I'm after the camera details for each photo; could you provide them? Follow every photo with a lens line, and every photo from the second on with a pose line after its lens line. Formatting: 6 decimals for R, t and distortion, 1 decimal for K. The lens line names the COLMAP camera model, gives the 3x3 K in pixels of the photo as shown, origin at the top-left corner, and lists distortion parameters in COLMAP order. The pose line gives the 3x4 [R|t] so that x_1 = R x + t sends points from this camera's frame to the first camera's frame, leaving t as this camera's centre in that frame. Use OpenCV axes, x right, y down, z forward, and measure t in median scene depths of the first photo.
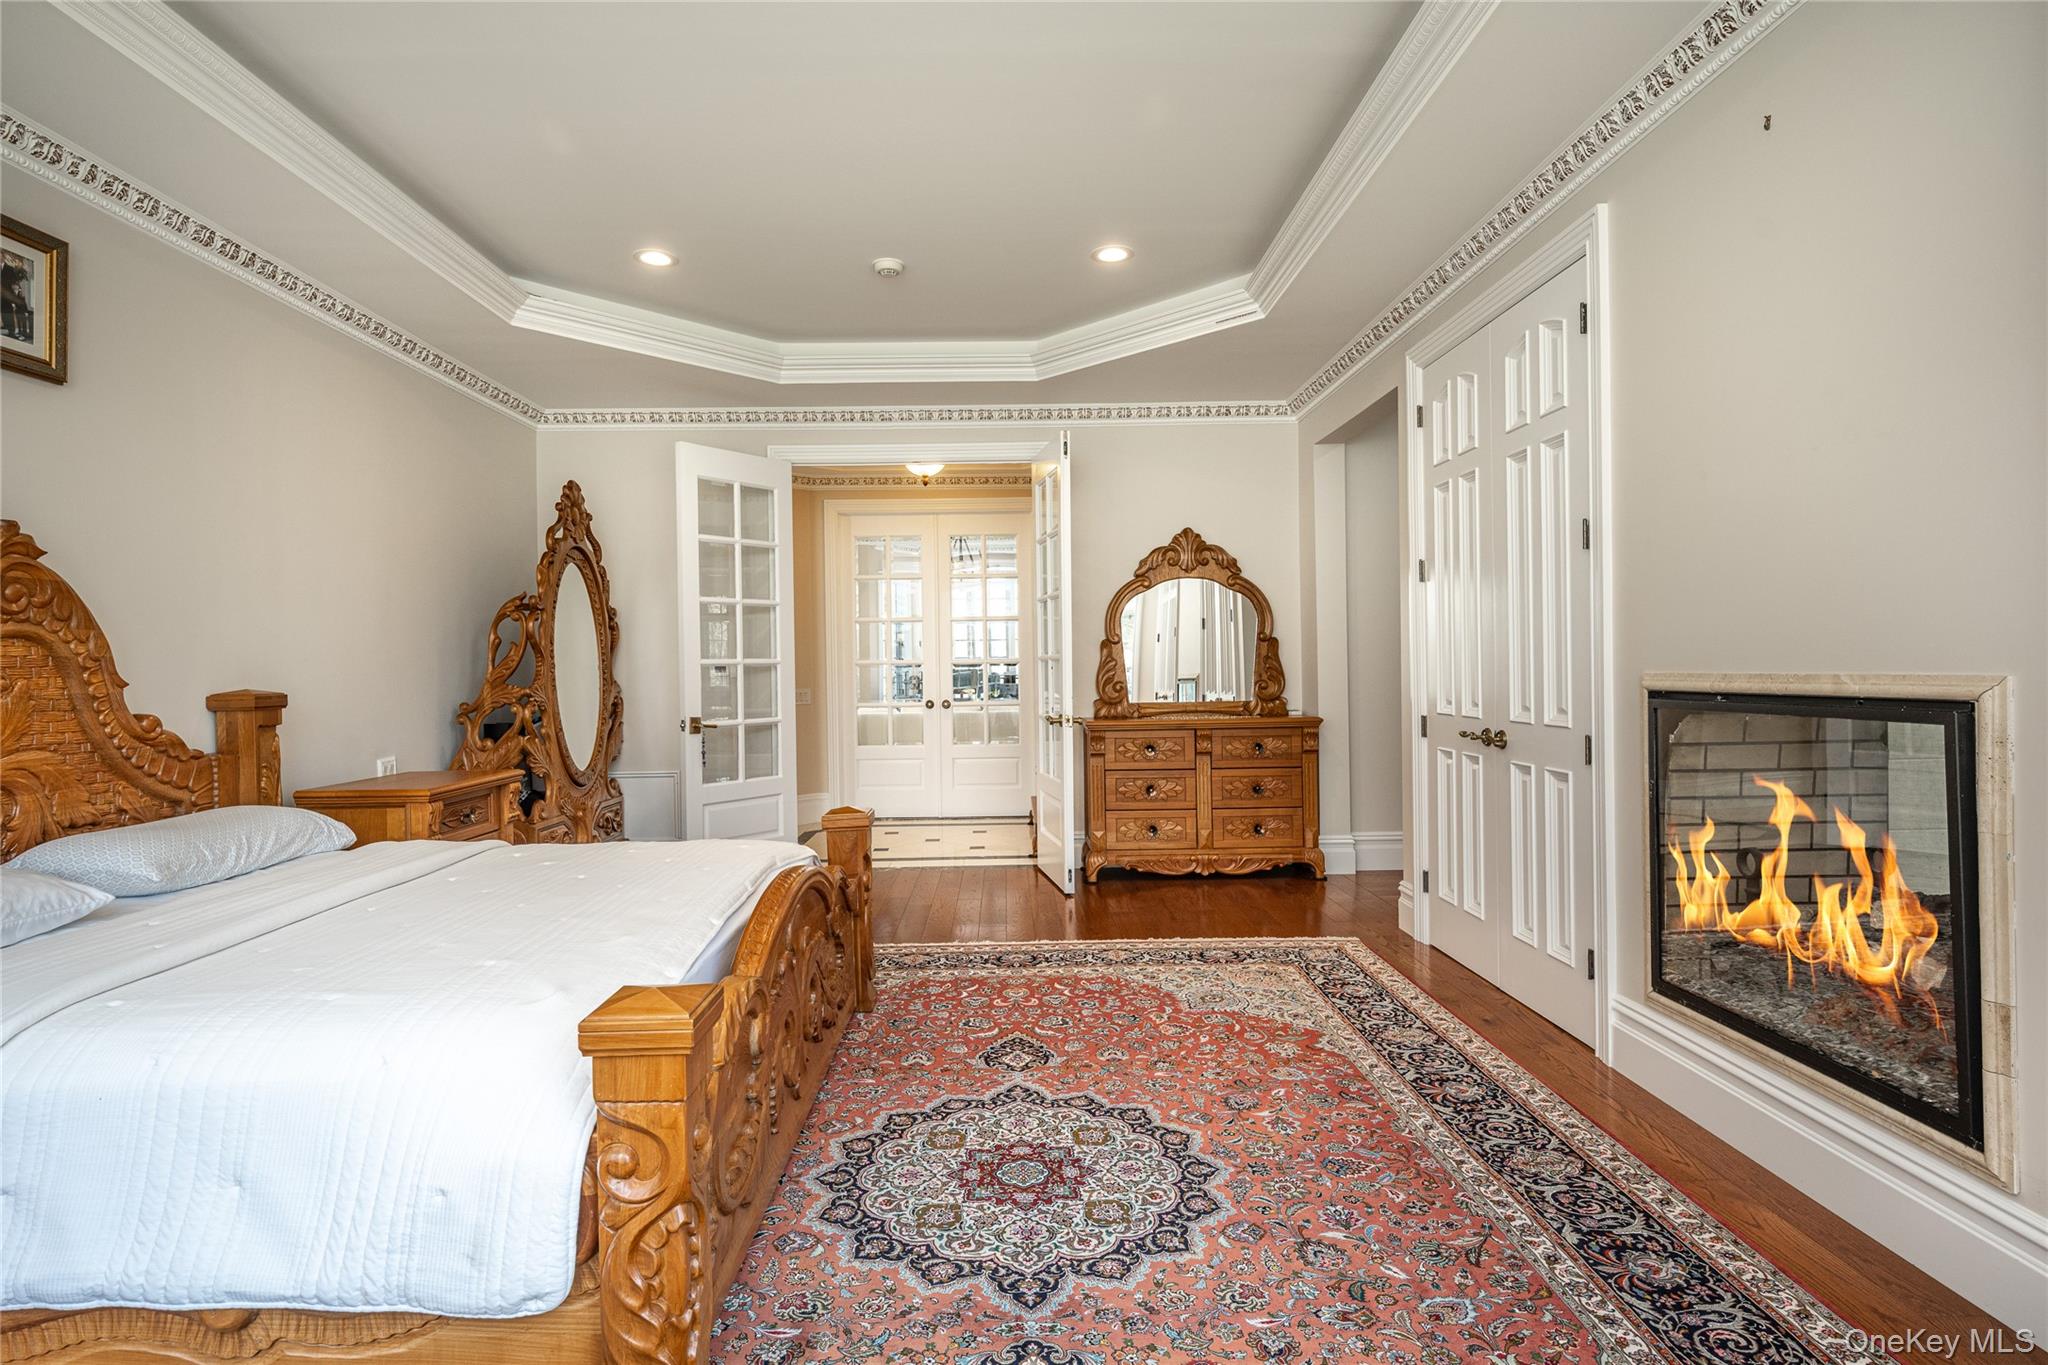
lens RADIAL K [[1009.2, 0, 1024.0], [0, 1009.2, 682.5], [0, 0, 1]] dist [0.001325, 0.000109]
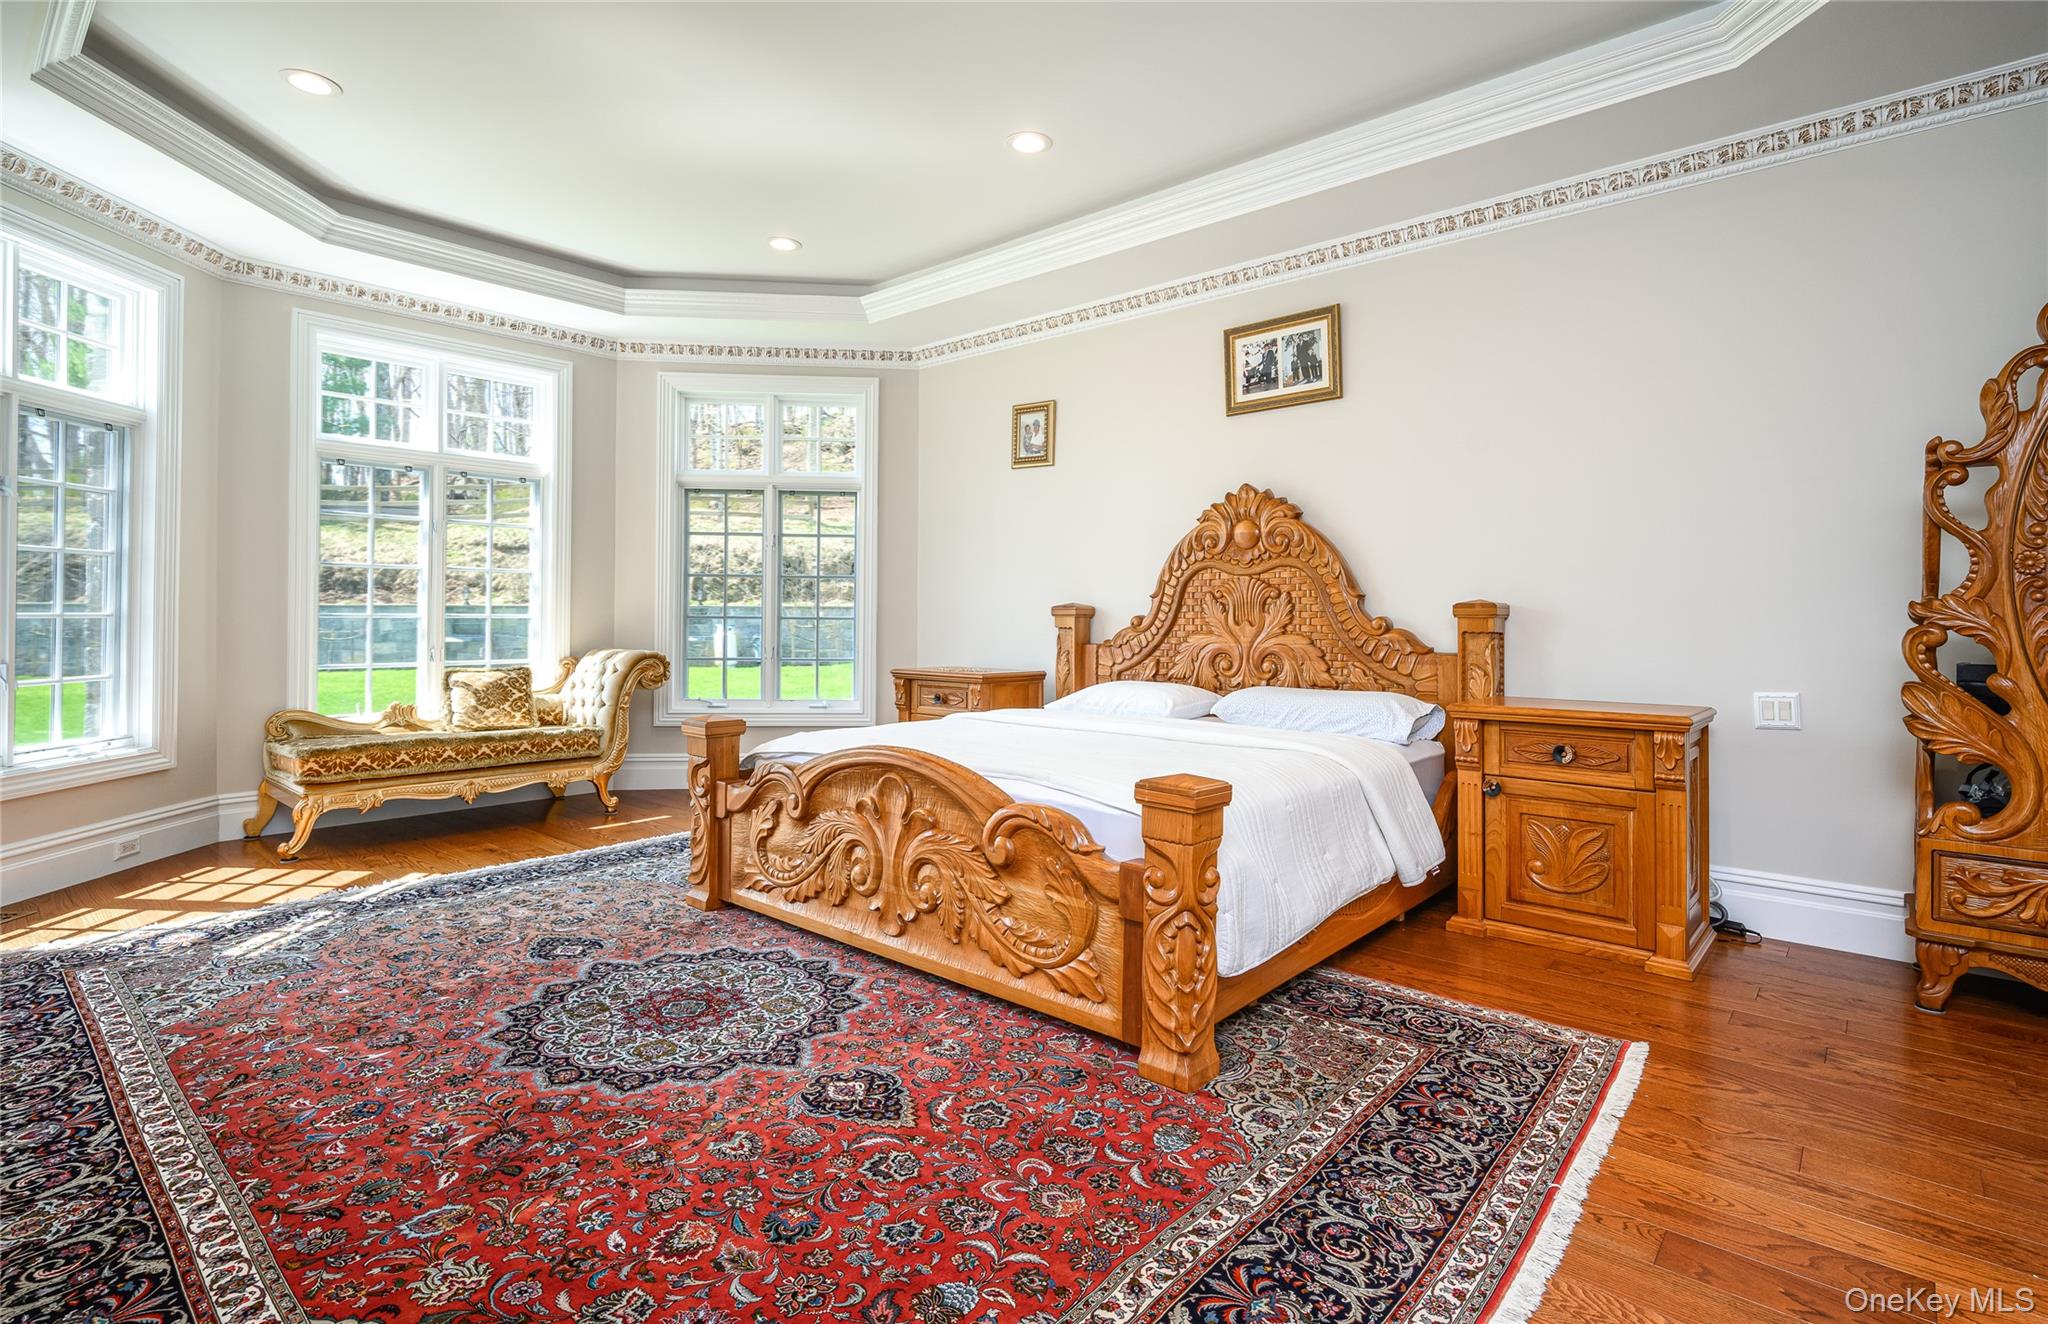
lens RADIAL K [[965.5, 0, 1030.9], [0, 965.5, 616.8], [0, 0, 1]] dist [-0.001003, -0.001835]
pose [[-0.667878, 0.010743, -0.744194, 0.463258], [-0.006337, 0.999777, 0.020120, 0.008296], [0.744244, 0.018153, -0.667661, 1.697327]]
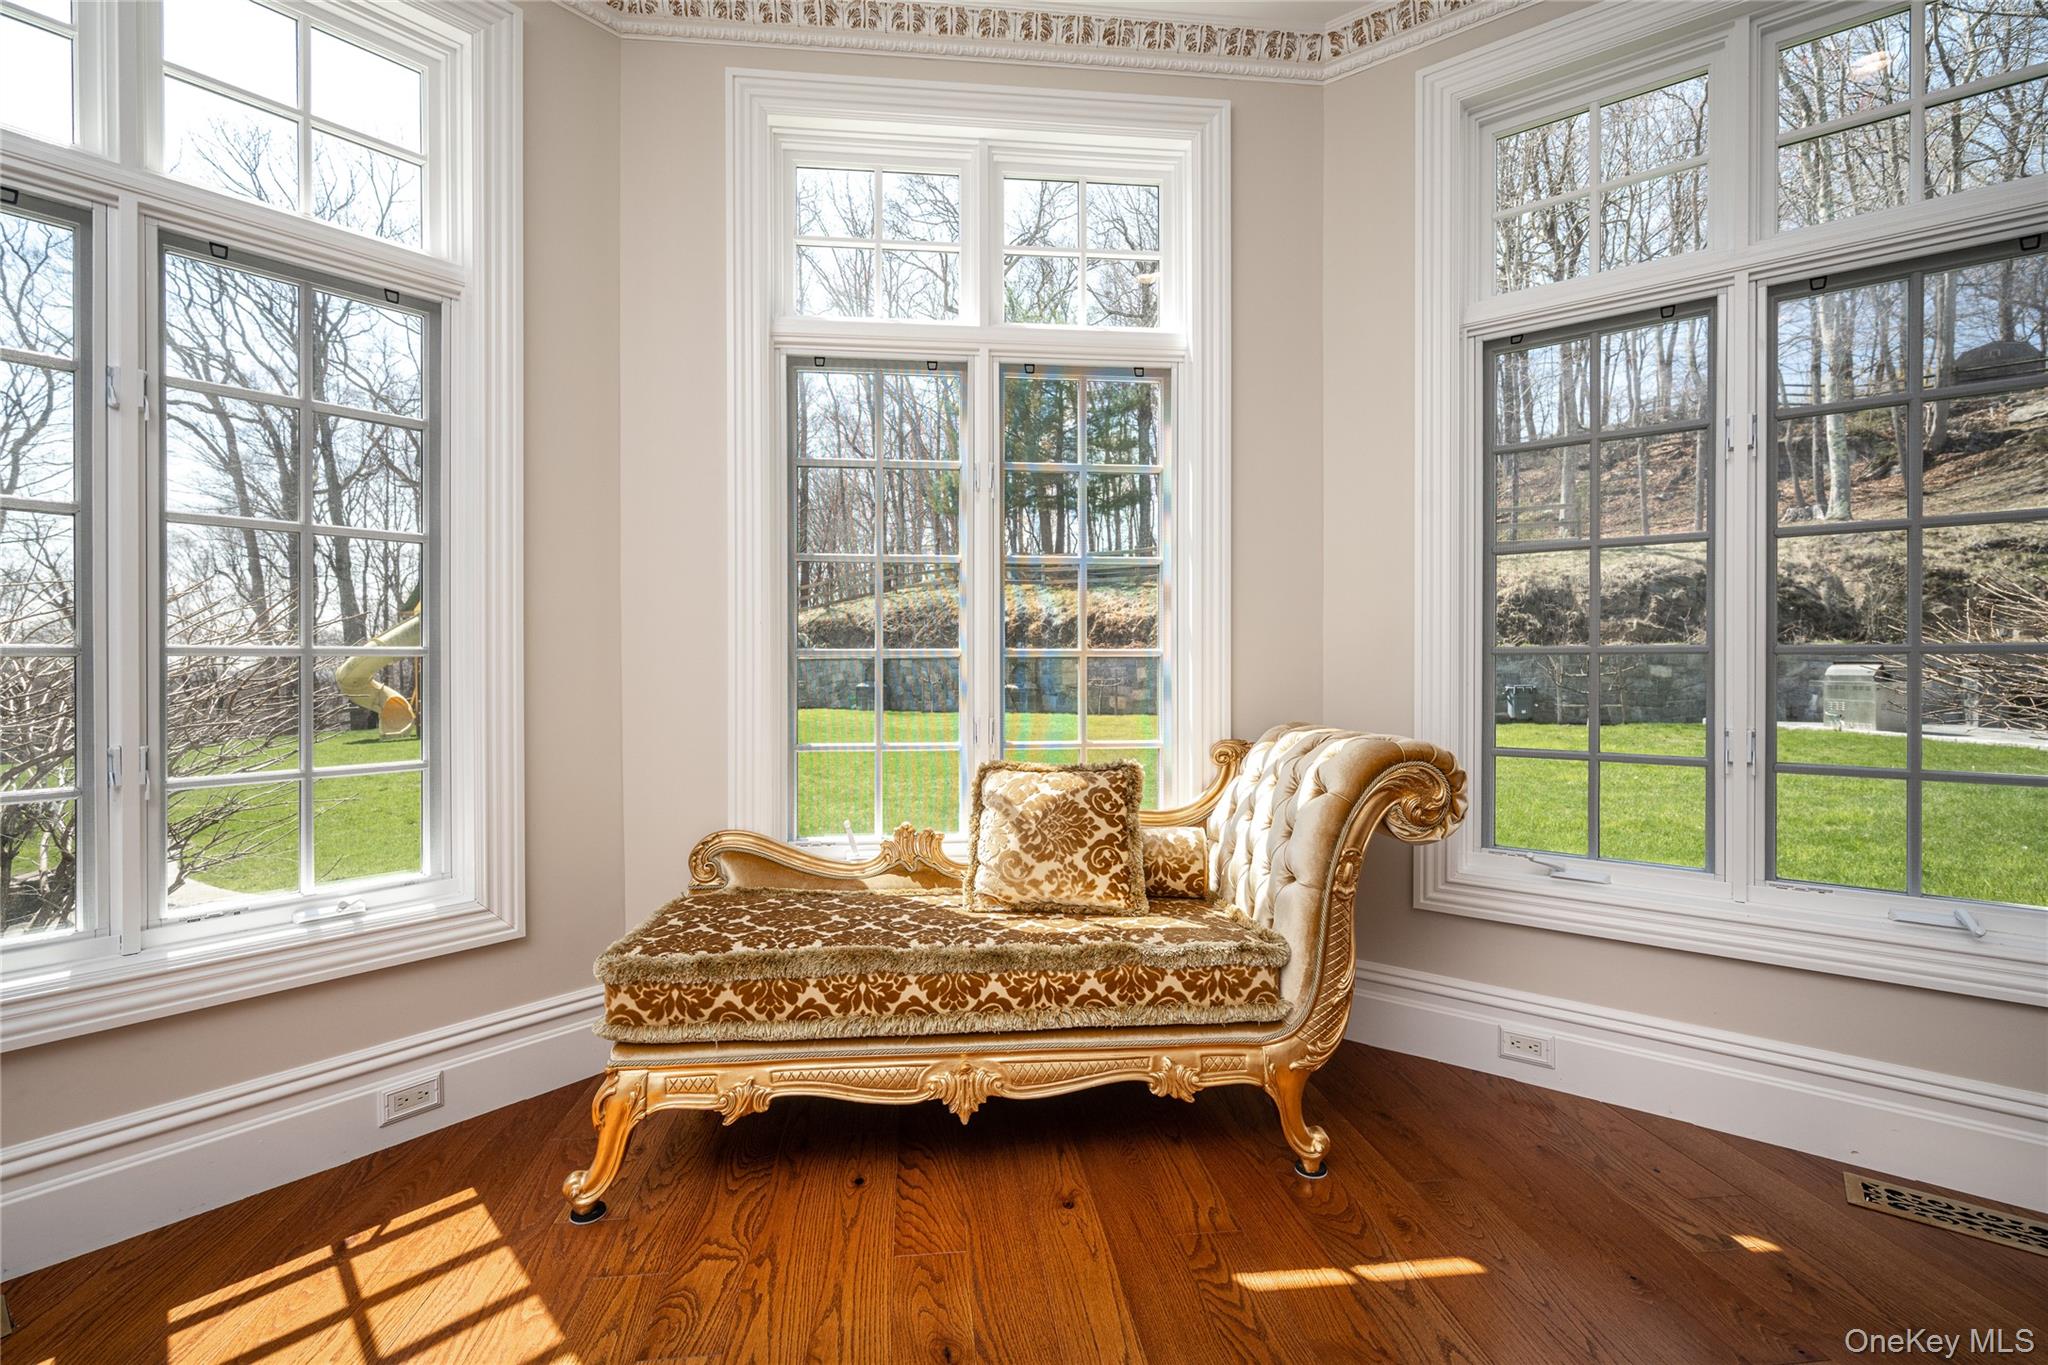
lens RADIAL K [[922.4, 0, 1022.4], [0, 922.4, 664.8], [0, 0, 1]] dist [0.001070, 0.000076]
pose [[-0.995488, 0.016546, -0.093435, -0.116059], [0.015113, 0.999758, 0.016015, 0.048683], [0.093678, 0.014531, -0.995497, 0.492346]]
